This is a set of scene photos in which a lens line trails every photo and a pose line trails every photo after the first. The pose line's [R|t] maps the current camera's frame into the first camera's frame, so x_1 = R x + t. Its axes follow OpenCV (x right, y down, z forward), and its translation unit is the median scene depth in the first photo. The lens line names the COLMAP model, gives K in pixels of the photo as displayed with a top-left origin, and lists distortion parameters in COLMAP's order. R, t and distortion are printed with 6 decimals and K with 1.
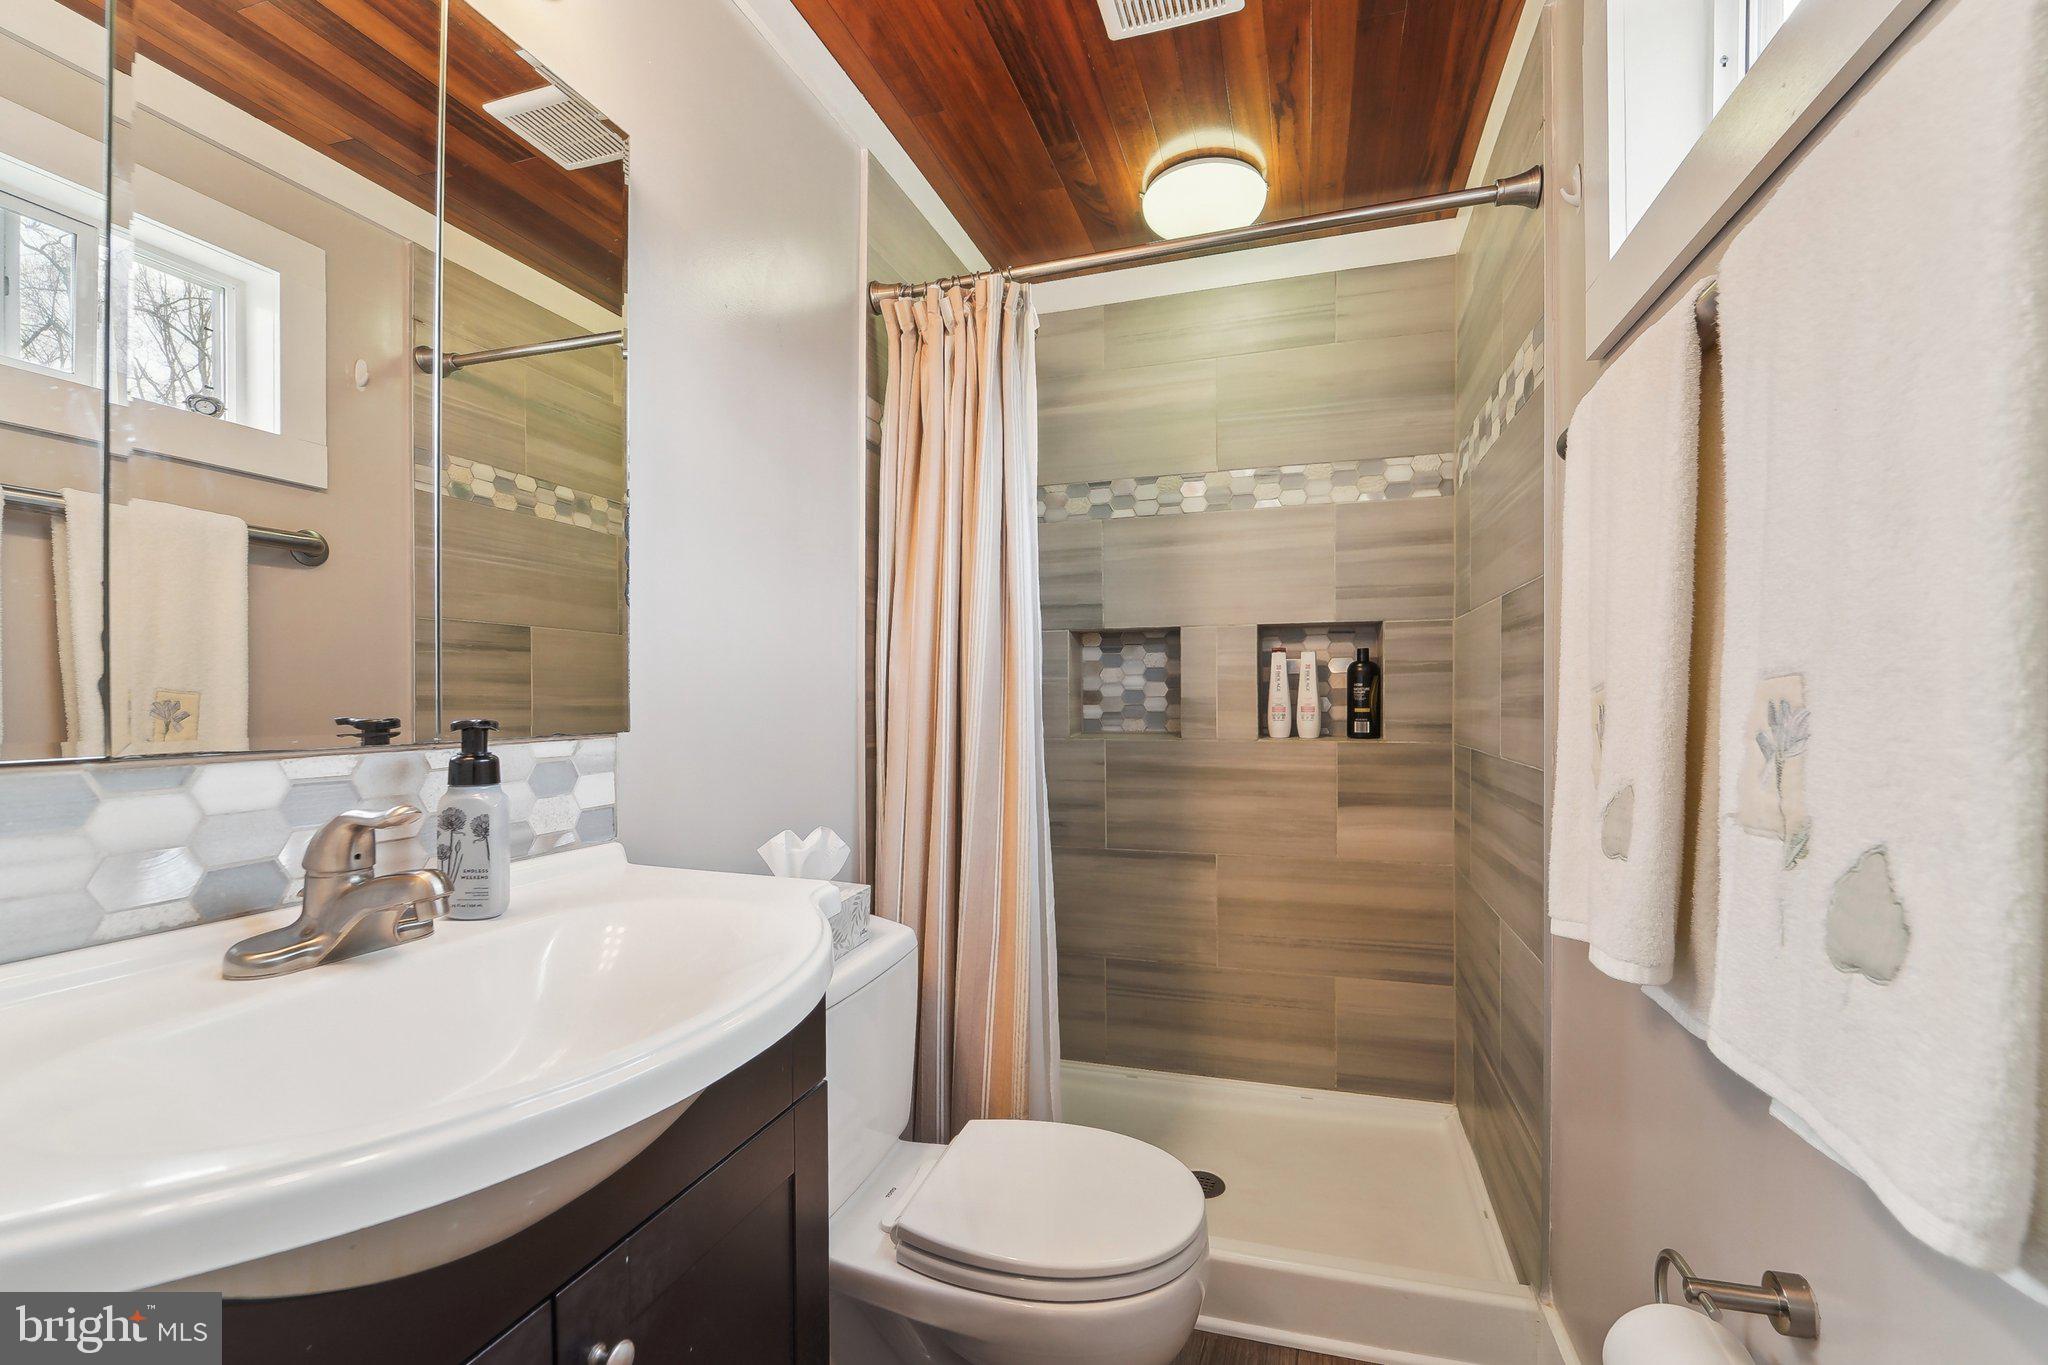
lens RADIAL K [[848.7, 0, 1020.3], [0, 848.7, 694.3], [0, 0, 1]] dist [-0.016077, -0.001509]
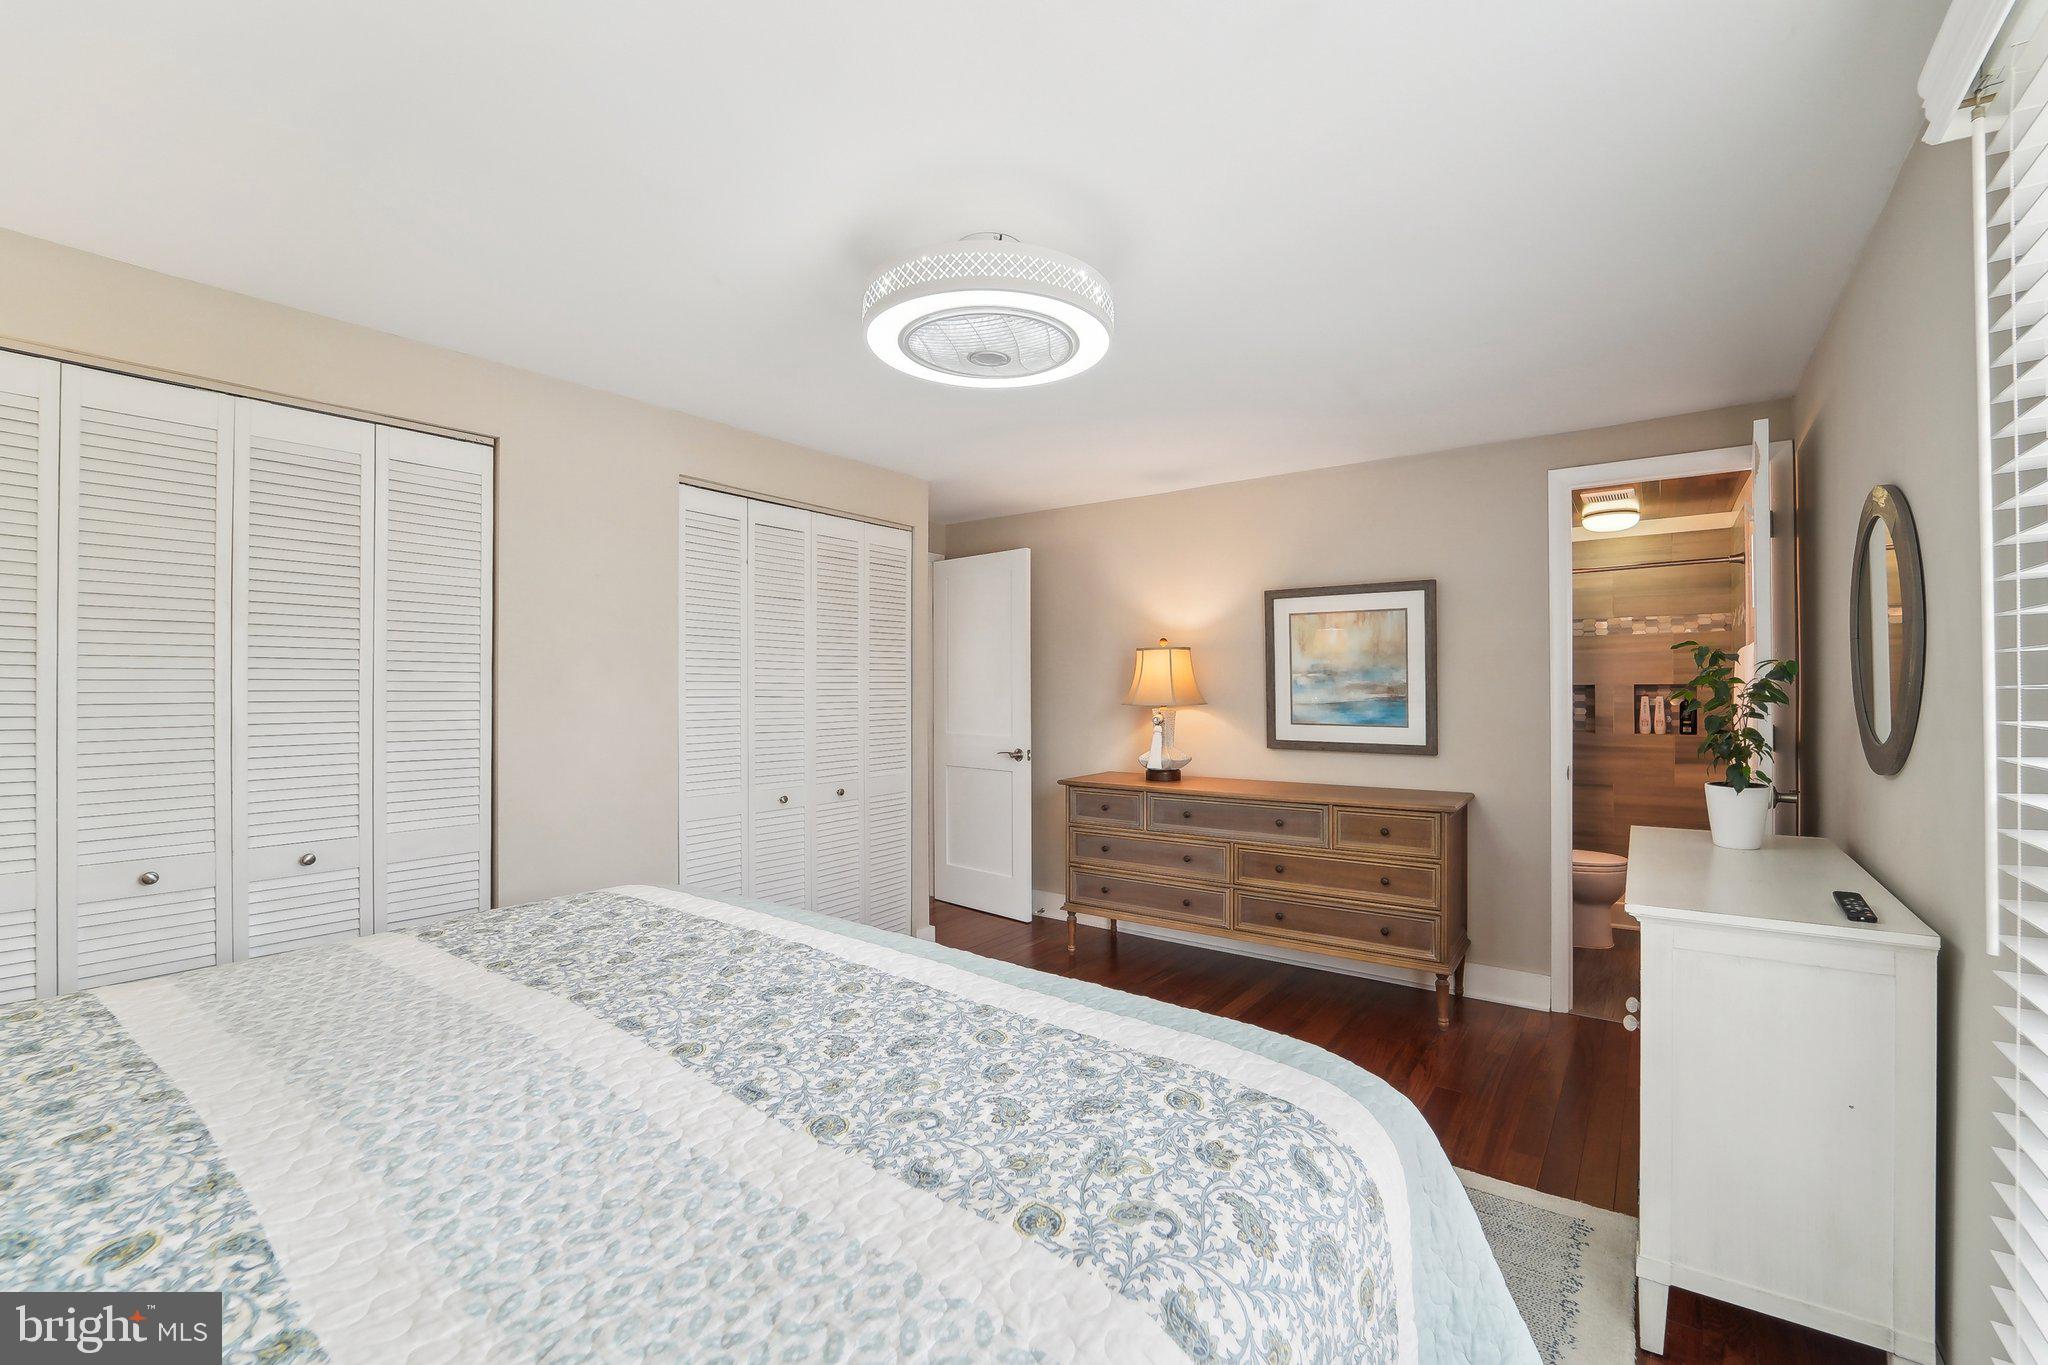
lens RADIAL K [[848.7, 0, 1036.3], [0, 848.7, 682.9], [0, 0, 1]] dist [-0.016077, -0.001509]
pose [[0.952312, -0.002756, -0.305115, -0.570382], [-0.000309, 0.999950, -0.009999, -0.062747], [0.305127, 0.009617, 0.952263, -1.674964]]
